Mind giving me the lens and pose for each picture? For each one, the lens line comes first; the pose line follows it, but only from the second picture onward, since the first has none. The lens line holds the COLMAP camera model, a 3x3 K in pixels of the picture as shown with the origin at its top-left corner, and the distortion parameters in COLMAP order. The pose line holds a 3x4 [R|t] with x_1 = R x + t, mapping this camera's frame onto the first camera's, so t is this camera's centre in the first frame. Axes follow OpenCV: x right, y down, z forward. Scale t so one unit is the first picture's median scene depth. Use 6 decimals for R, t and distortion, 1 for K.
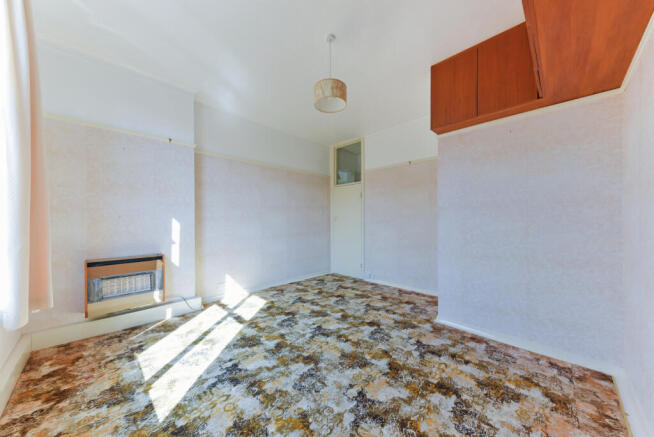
lens RADIAL K [[234.0, 0, 324.4], [0, 234.0, 220.4], [0, 0, 1]] dist [0.002411, 0.000086]
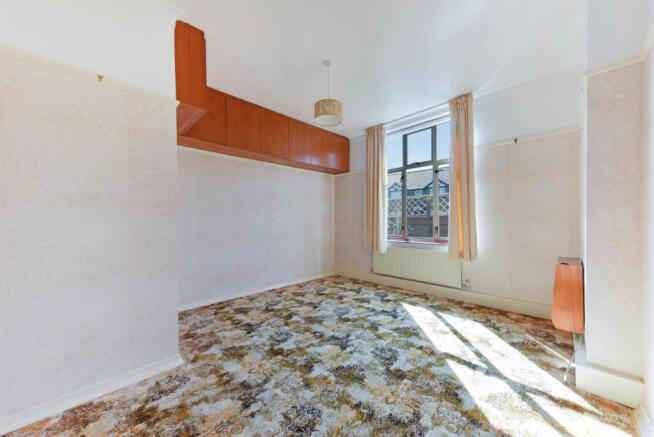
lens RADIAL K [[234.0, 0, 324.4], [0, 234.0, 220.4], [0, 0, 1]] dist [0.002411, 0.000086]
pose [[-0.999942, 0.008421, 0.006728, 0.038778], [0.008390, 0.999954, -0.004621, 0.007416], [-0.006767, -0.004564, -0.999967, 1.972248]]
